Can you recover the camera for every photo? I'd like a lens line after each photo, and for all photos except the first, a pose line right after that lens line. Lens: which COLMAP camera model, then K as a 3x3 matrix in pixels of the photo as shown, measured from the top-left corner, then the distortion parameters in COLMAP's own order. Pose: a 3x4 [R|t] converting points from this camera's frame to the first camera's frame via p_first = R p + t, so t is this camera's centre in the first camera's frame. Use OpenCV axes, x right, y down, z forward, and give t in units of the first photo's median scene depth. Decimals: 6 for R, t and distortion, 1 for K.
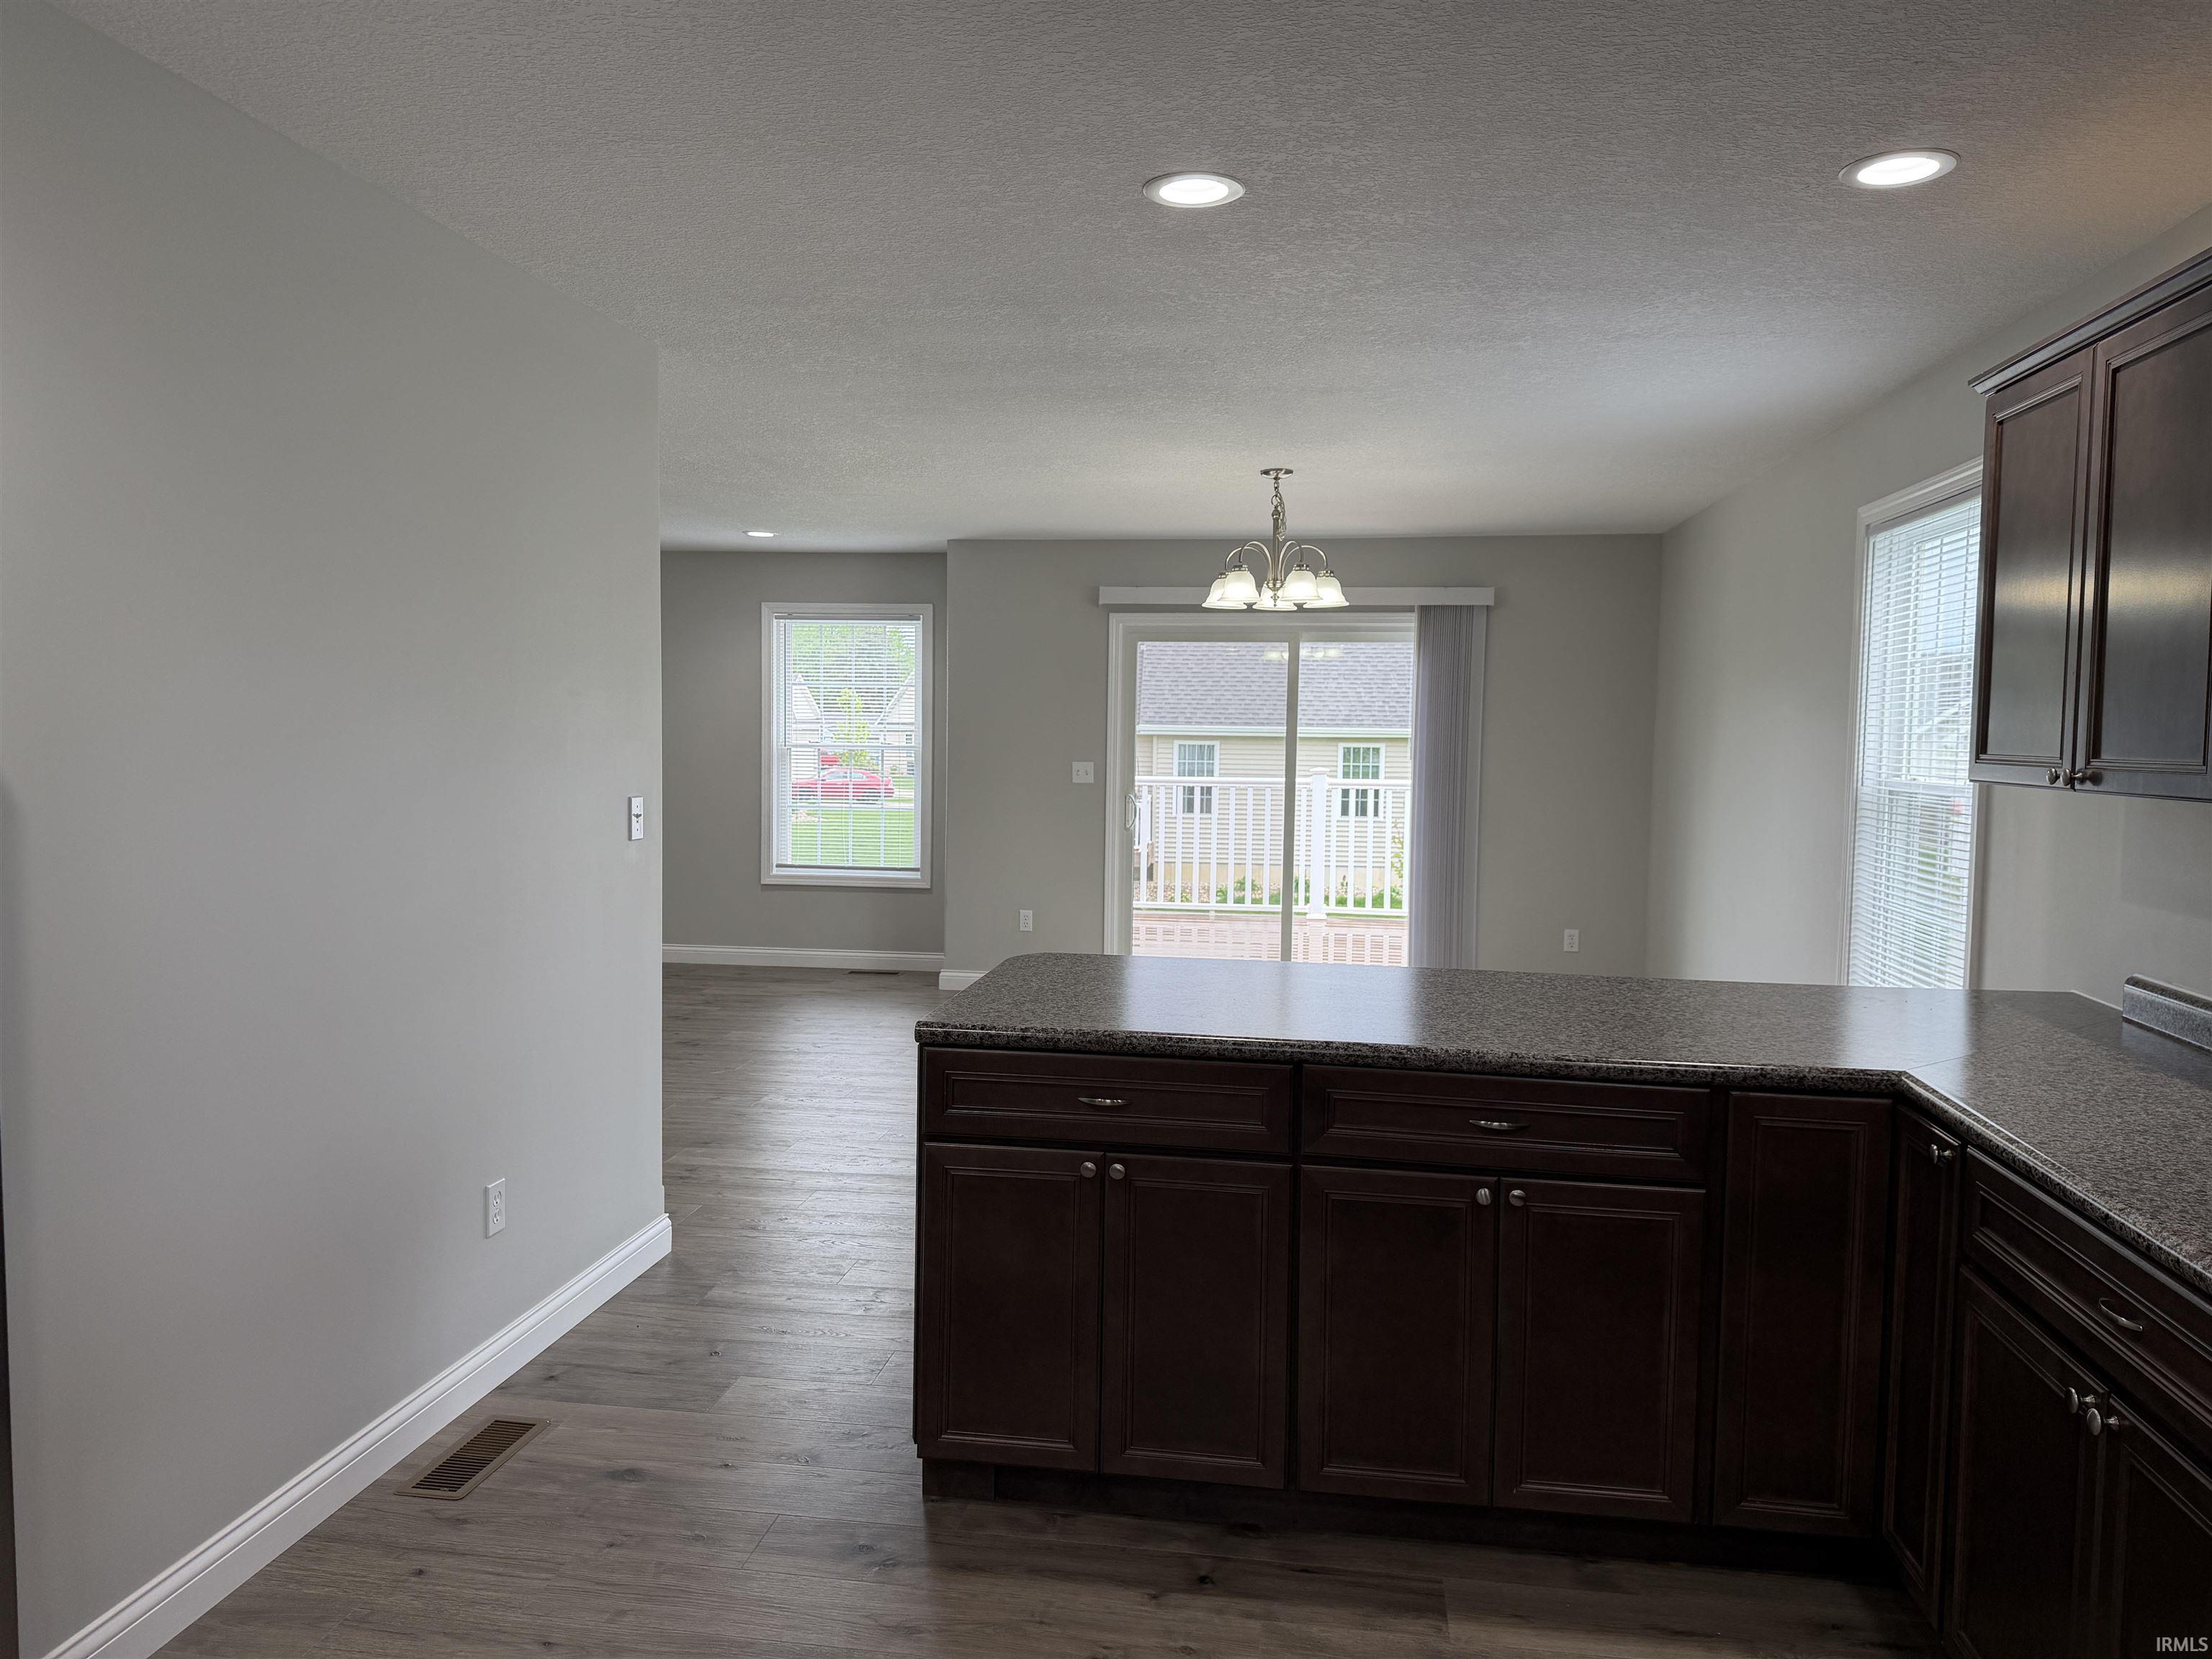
lens RADIAL K [[1552.7, 0, 1103.1], [0, 1552.7, 811.4], [0, 0, 1]] dist [0.117608, -0.178467]
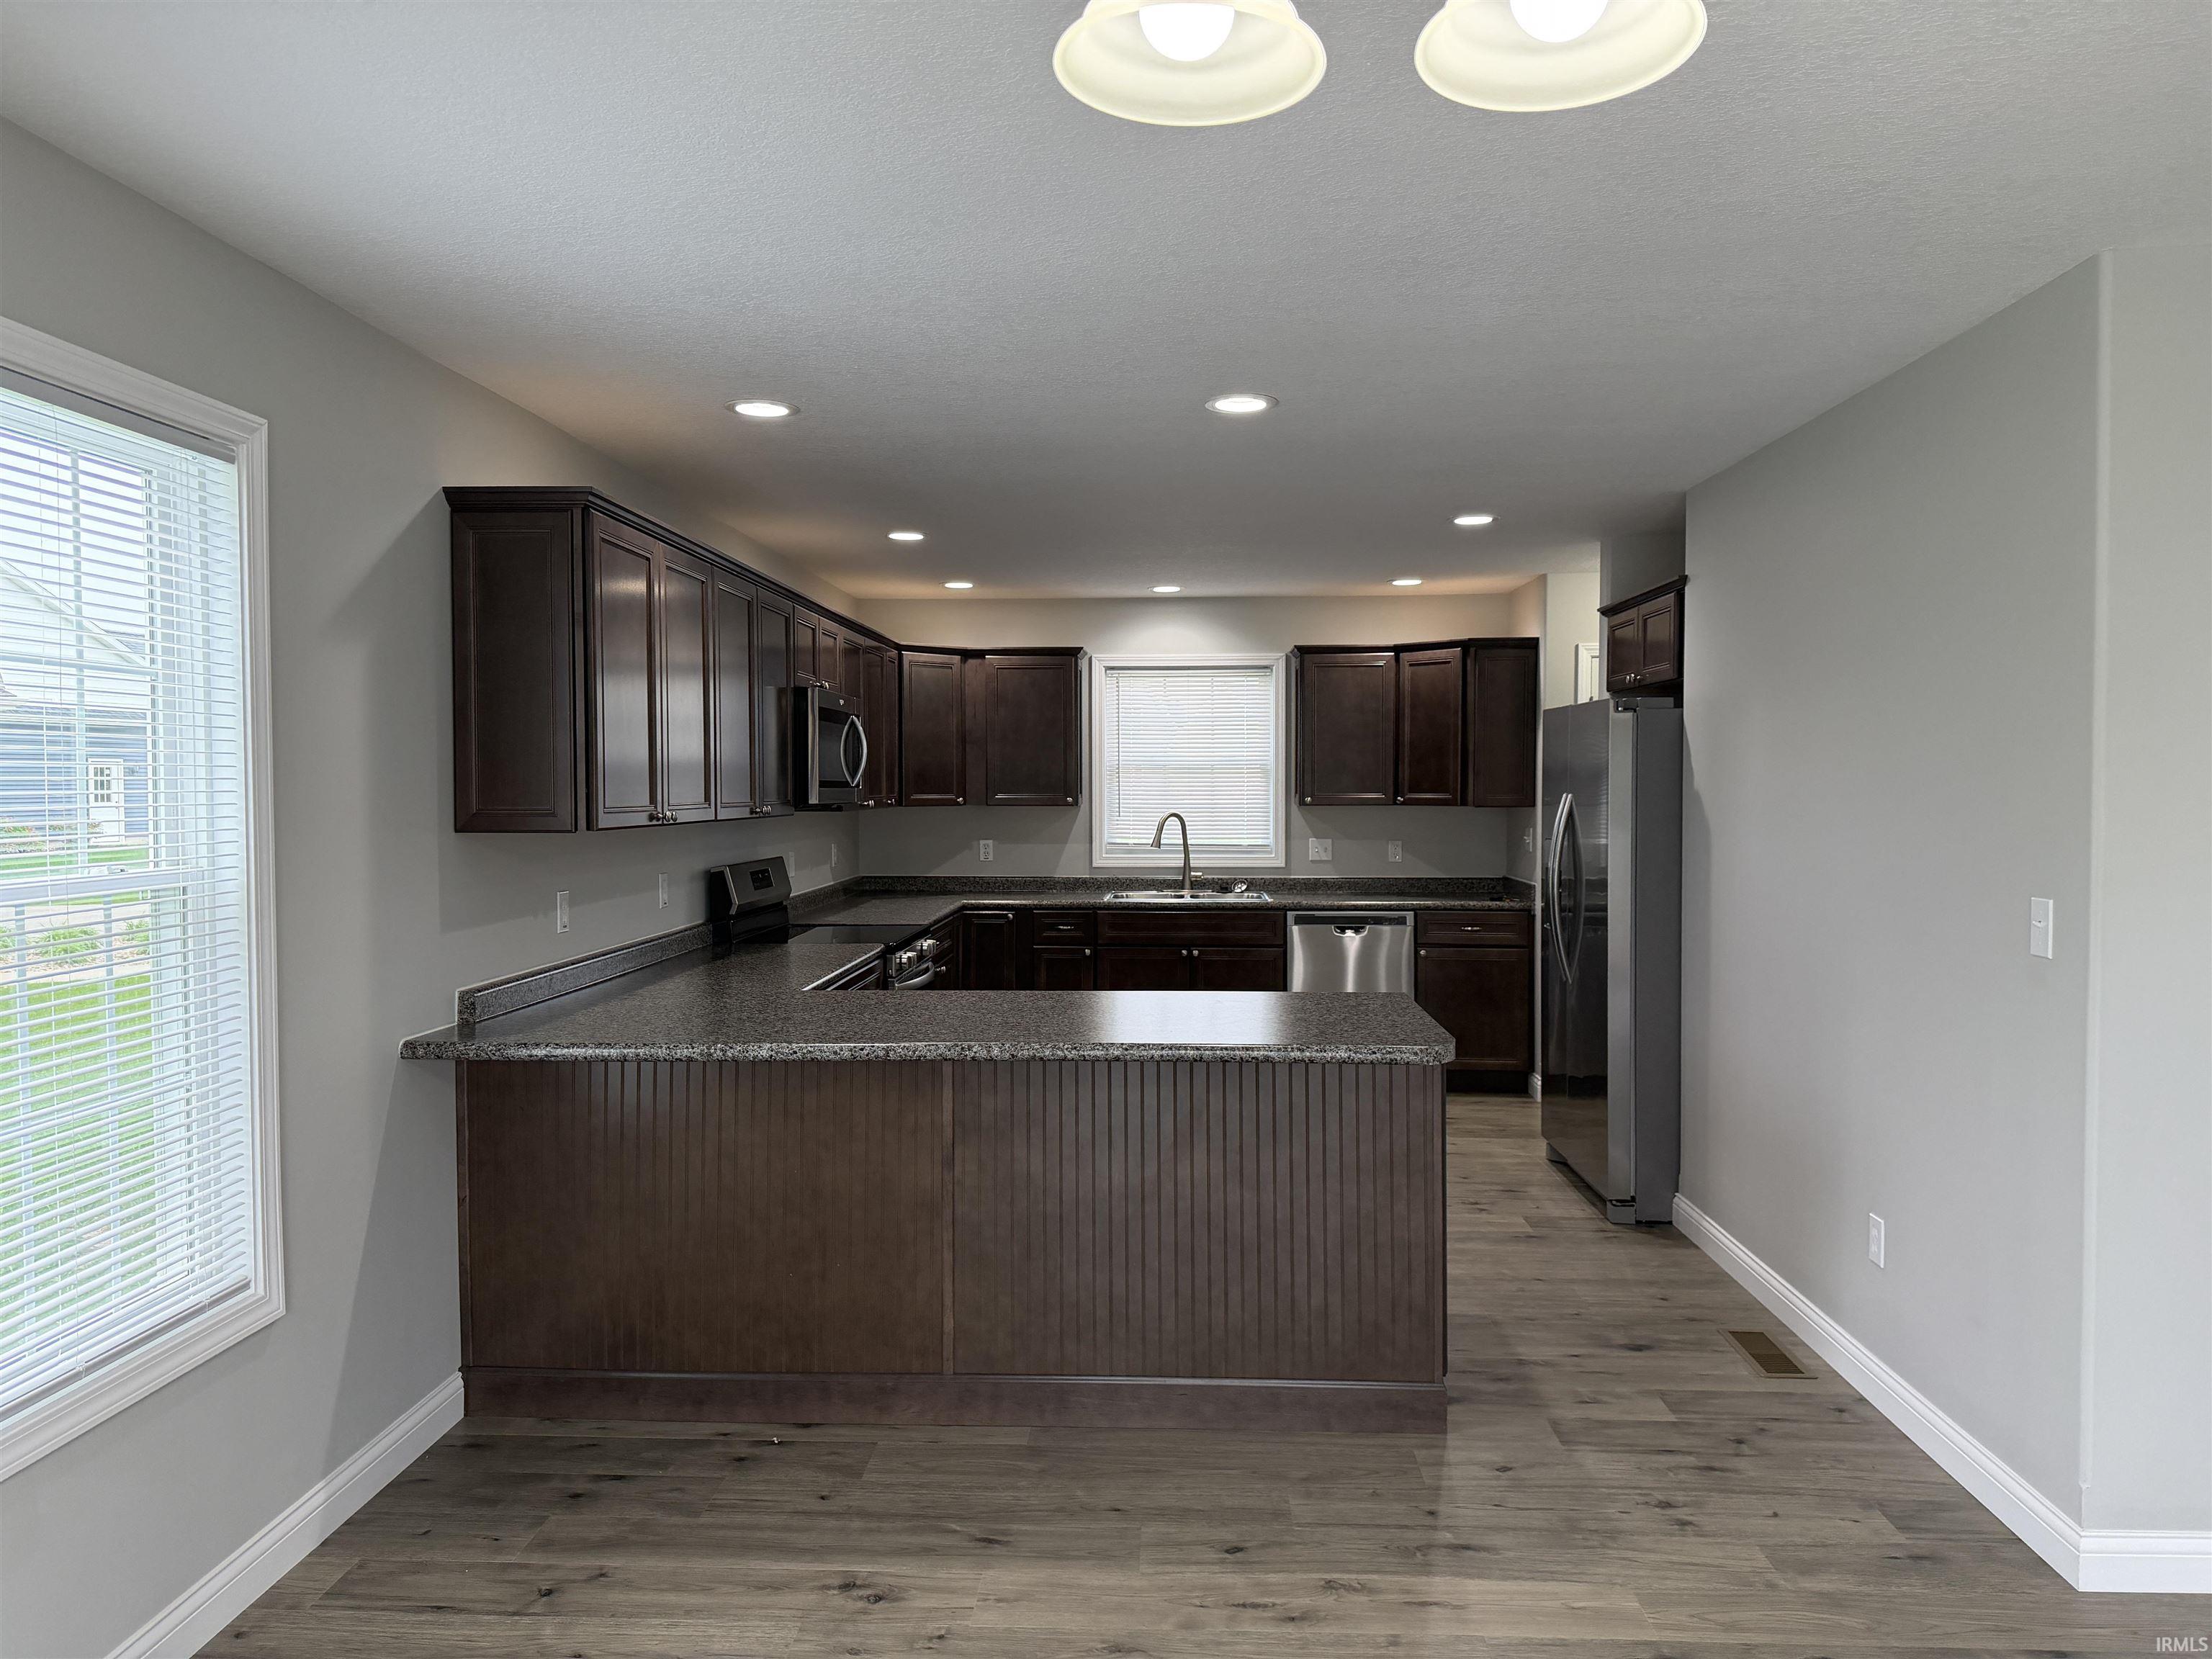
lens RADIAL K [[1545.6, 0, 1093.9], [0, 1545.6, 828.8], [0, 0, 1]] dist [0.025952, -0.020908]
pose [[-0.995035, -0.009347, -0.099091, 0.296118], [-0.018117, 0.995957, 0.087980, -0.132455], [0.097868, 0.089339, -0.991181, 2.220320]]
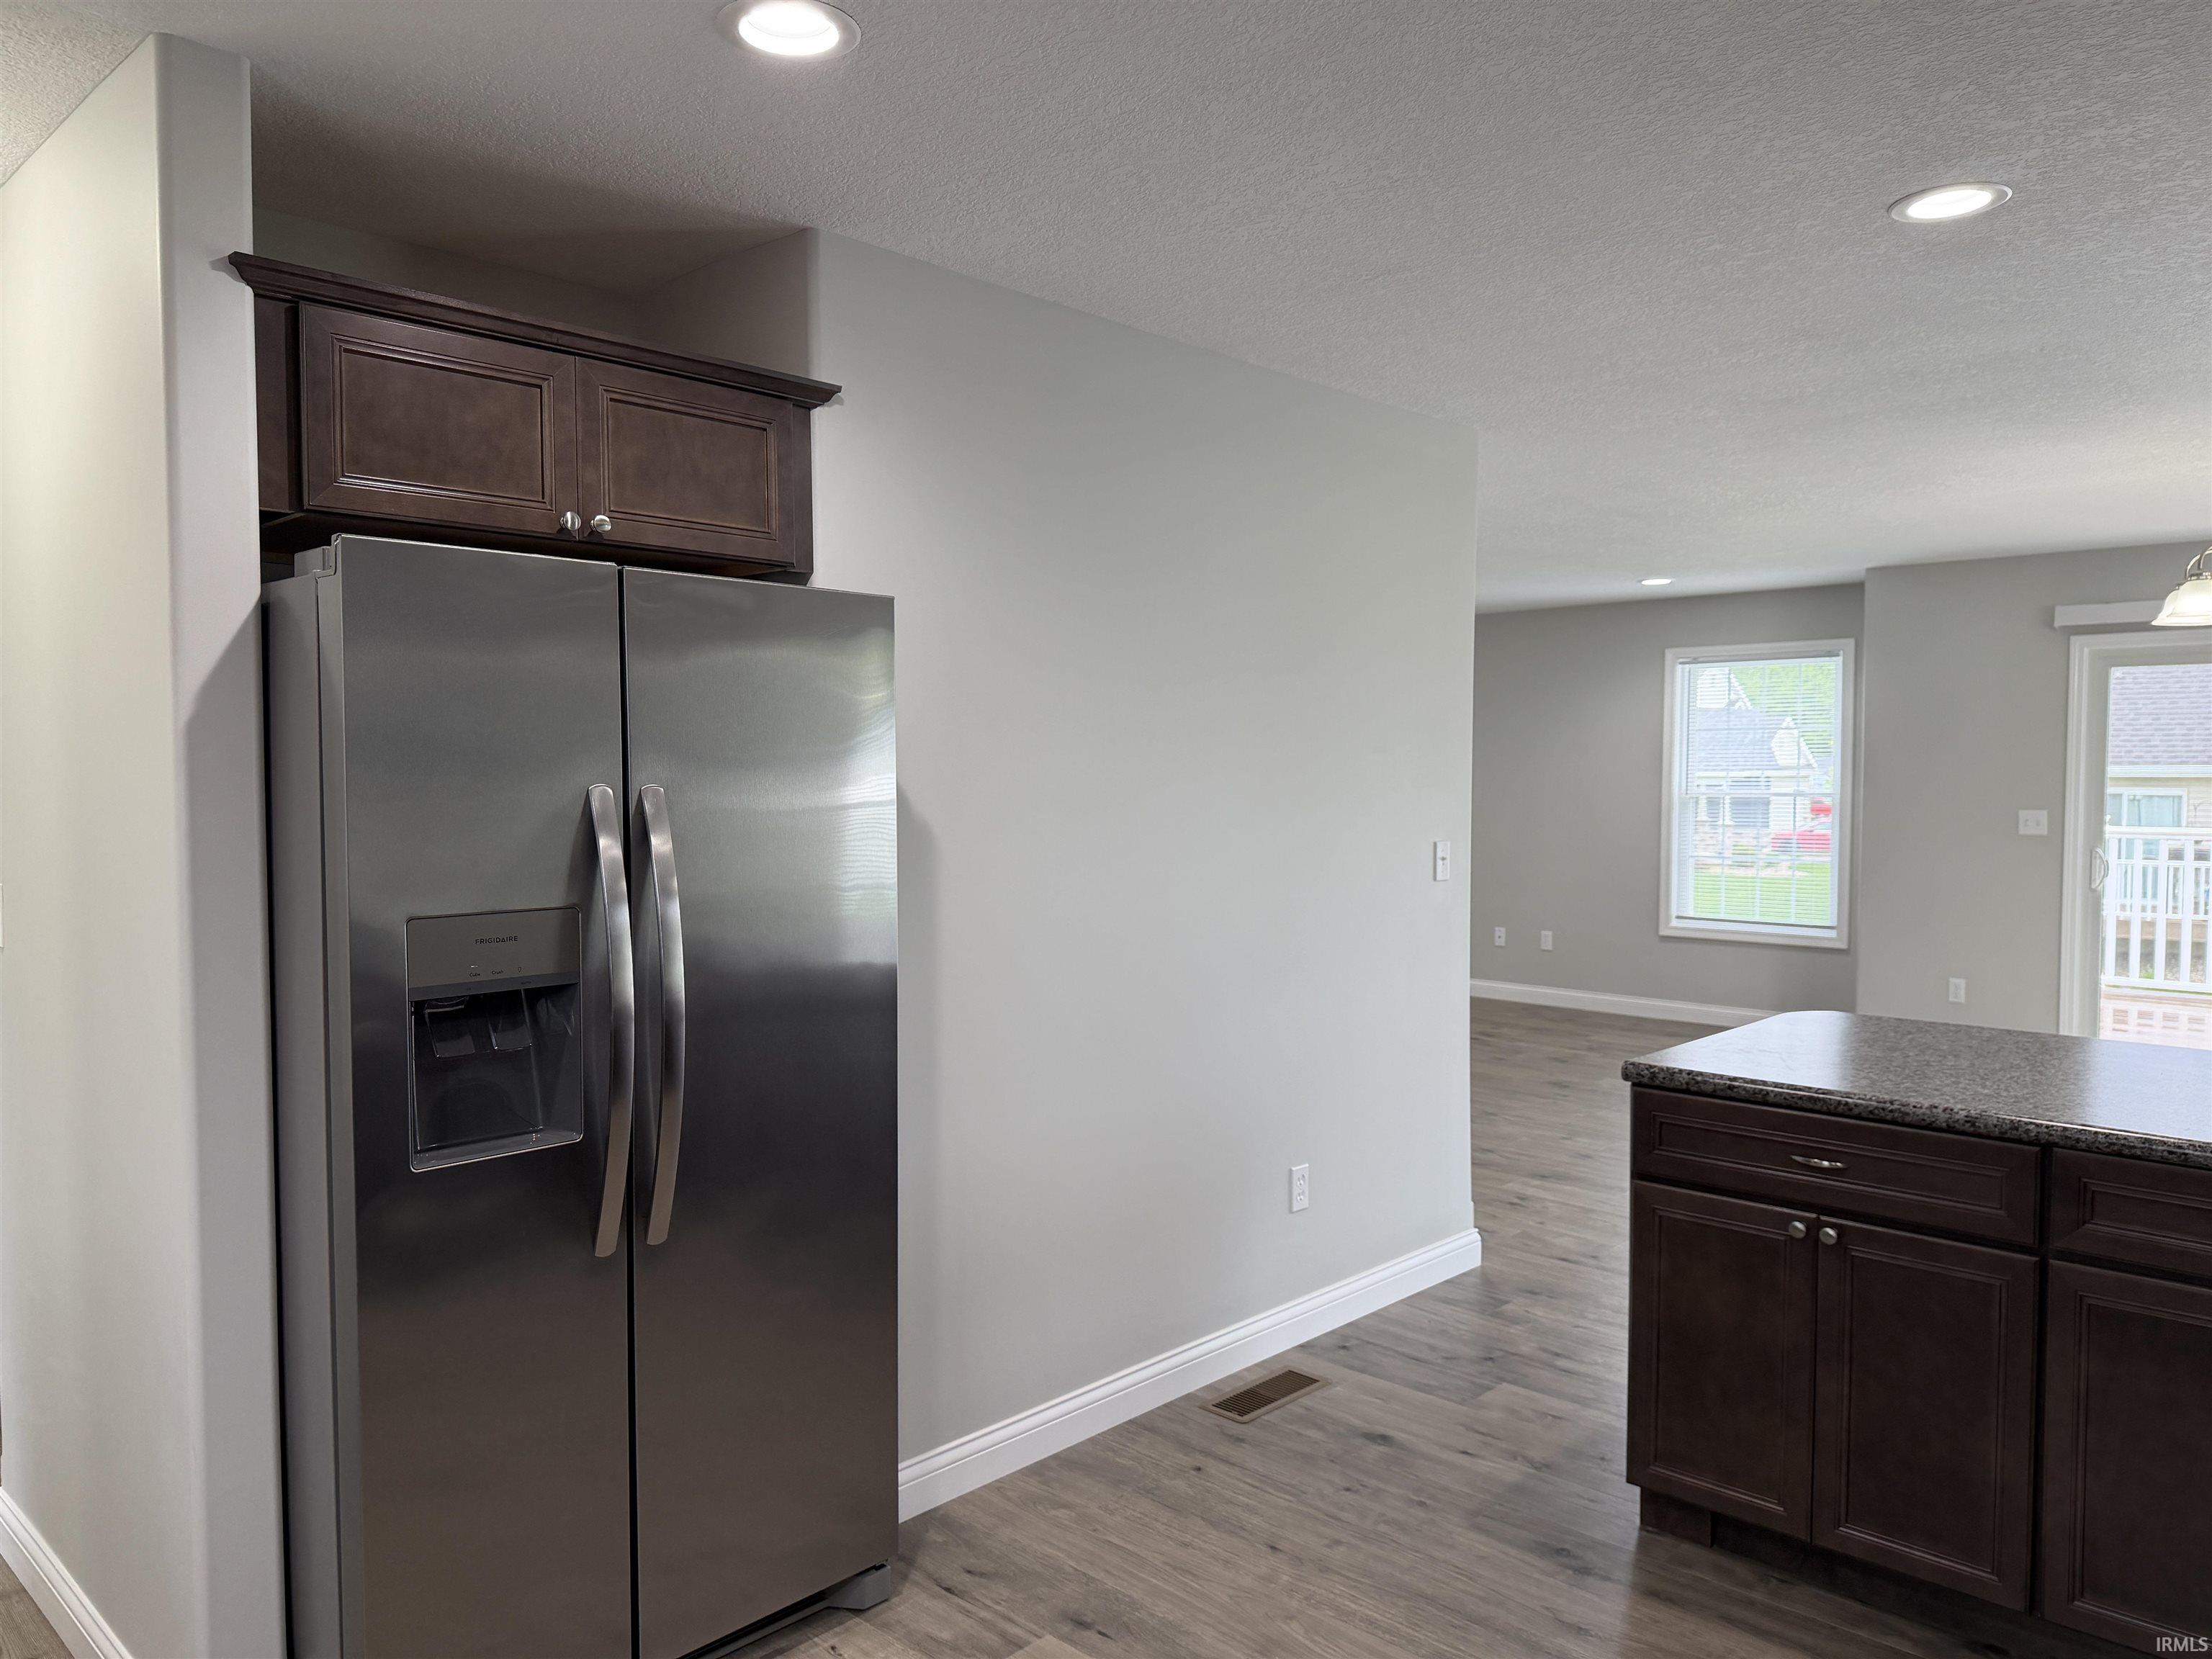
lens RADIAL K [[1566.3, 0, 1104.7], [0, 1566.3, 843.0], [0, 0, 1]] dist [0.075111, -0.097231]
pose [[0.821878, 0.012446, -0.569528, 0.175516], [-0.019248, 0.999797, -0.005927, 0.003736], [0.569338, 0.015834, 0.821951, -0.049438]]
